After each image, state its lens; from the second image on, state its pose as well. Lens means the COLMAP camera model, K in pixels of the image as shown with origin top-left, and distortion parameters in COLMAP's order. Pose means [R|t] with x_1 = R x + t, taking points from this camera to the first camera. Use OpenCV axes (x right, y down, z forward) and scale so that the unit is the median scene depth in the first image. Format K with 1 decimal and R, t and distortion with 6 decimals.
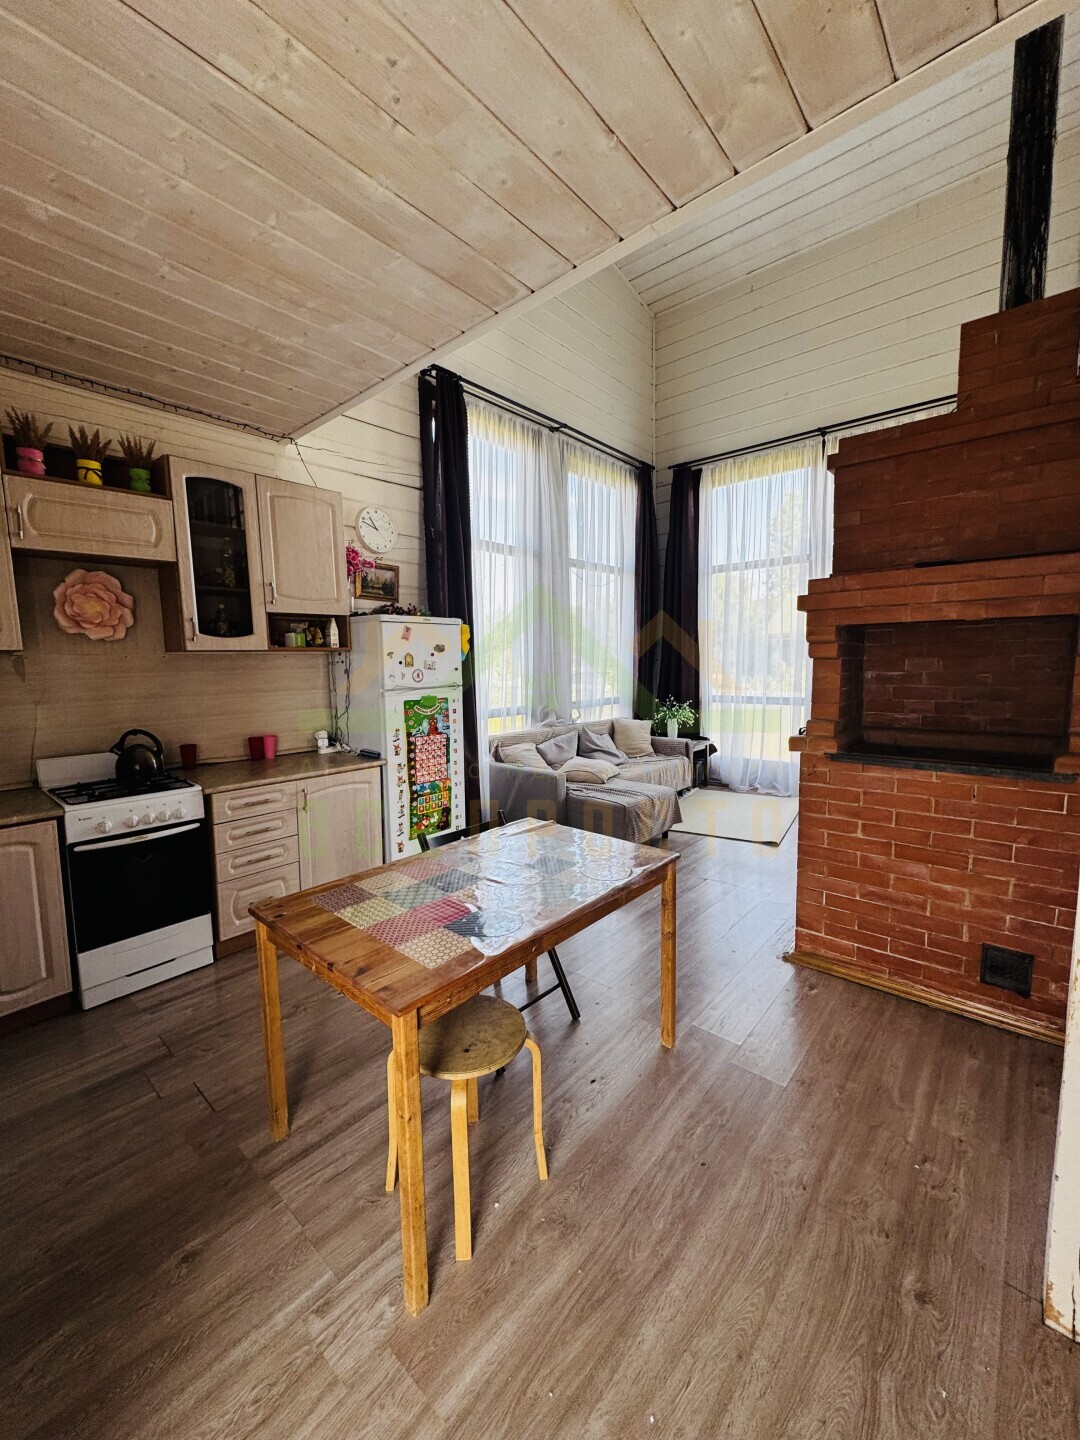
lens RADIAL K [[577.0, 0, 550.2], [0, 577.0, 720.6], [0, 0, 1]] dist [-0.002309, 0.001277]
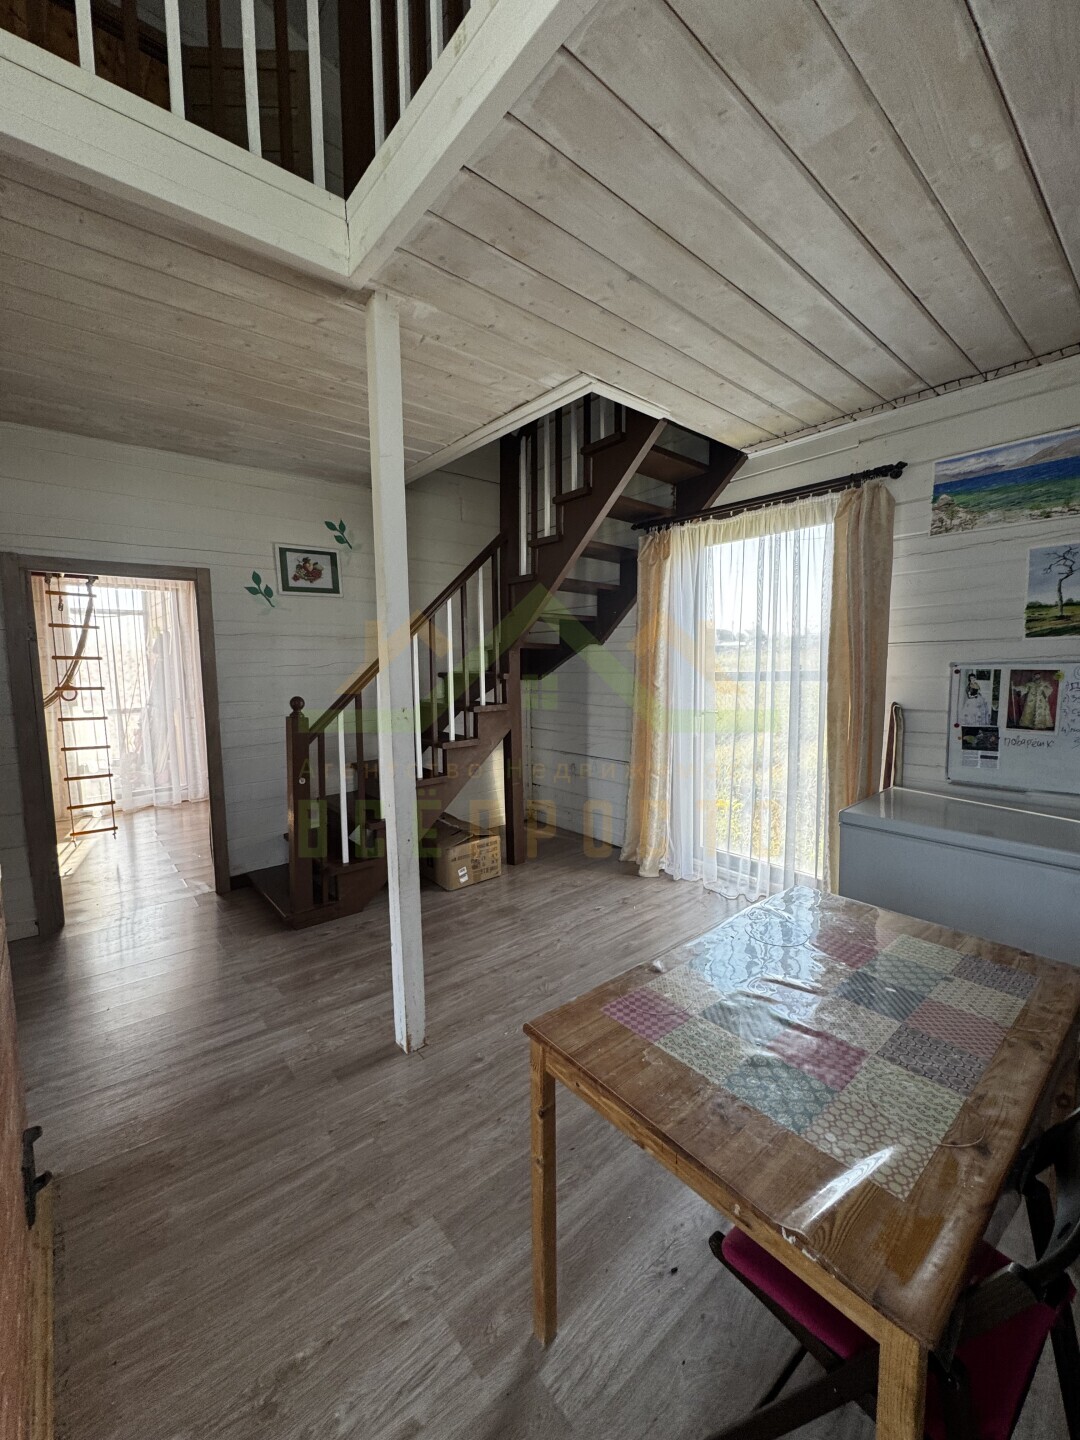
lens RADIAL K [[577.0, 0, 543.5], [0, 577.0, 719.8], [0, 0, 1]] dist [-0.002309, 0.001277]
pose [[-0.986424, 0.008639, 0.163991, 0.037210], [0.040651, 0.980381, 0.192875, -0.065455], [-0.159108, 0.196923, -0.967422, 0.527666]]
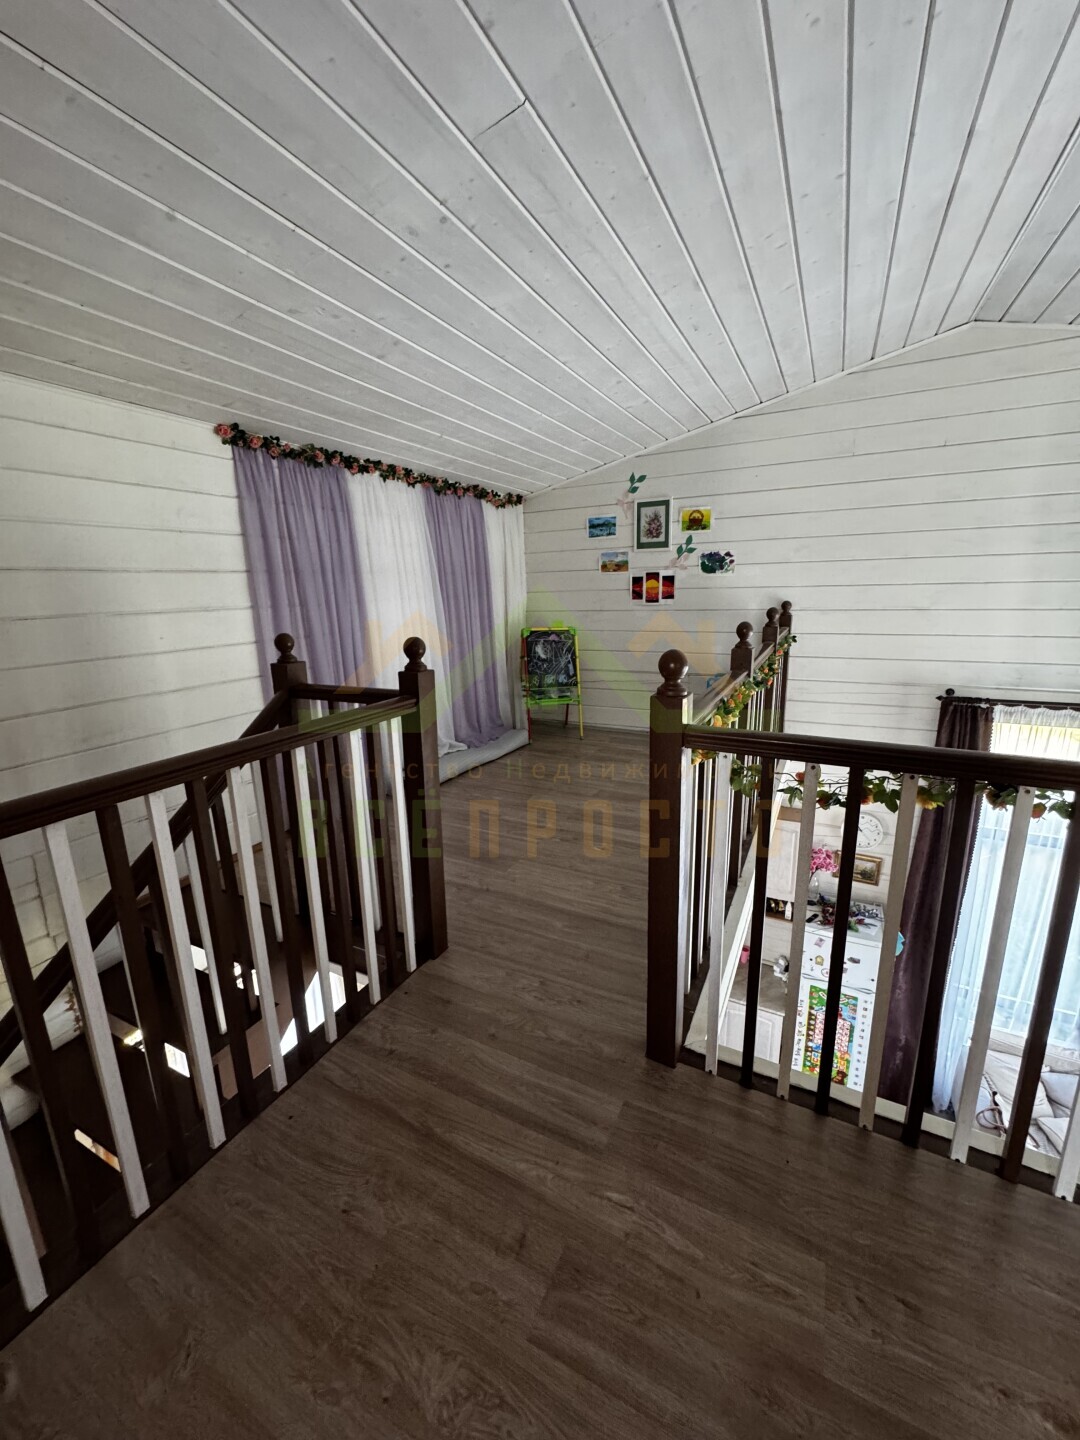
lens RADIAL K [[577.0, 0, 536.5], [0, 577.0, 716.7], [0, 0, 1]] dist [-0.002309, 0.001277]
pose [[0.229536, 0.232783, -0.945053, 0.419882], [-0.080627, 0.972188, 0.219884, -0.513192], [0.969955, 0.025725, 0.241921, 0.021839]]
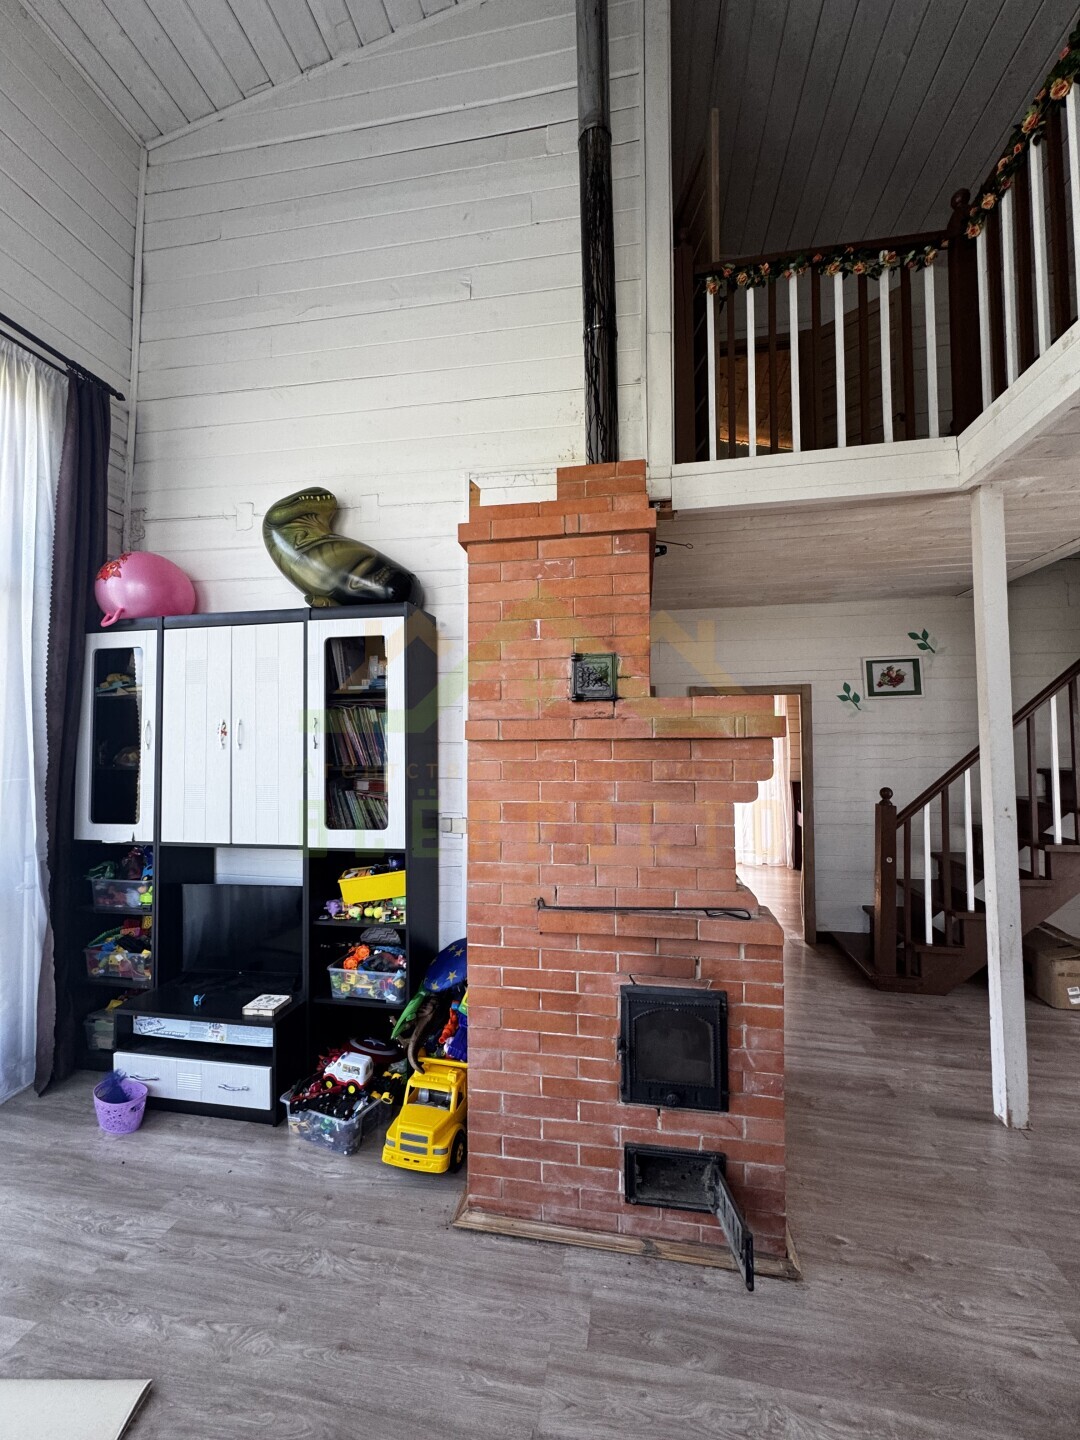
lens RADIAL K [[577.0, 0, 537.3], [0, 577.0, 720.6], [0, 0, 1]] dist [-0.002309, 0.001277]
pose [[-0.498166, 0.052614, 0.865484, -0.014663], [0.096977, 0.995276, -0.004685, -0.101478], [-0.861641, 0.081598, -0.500915, 0.690826]]
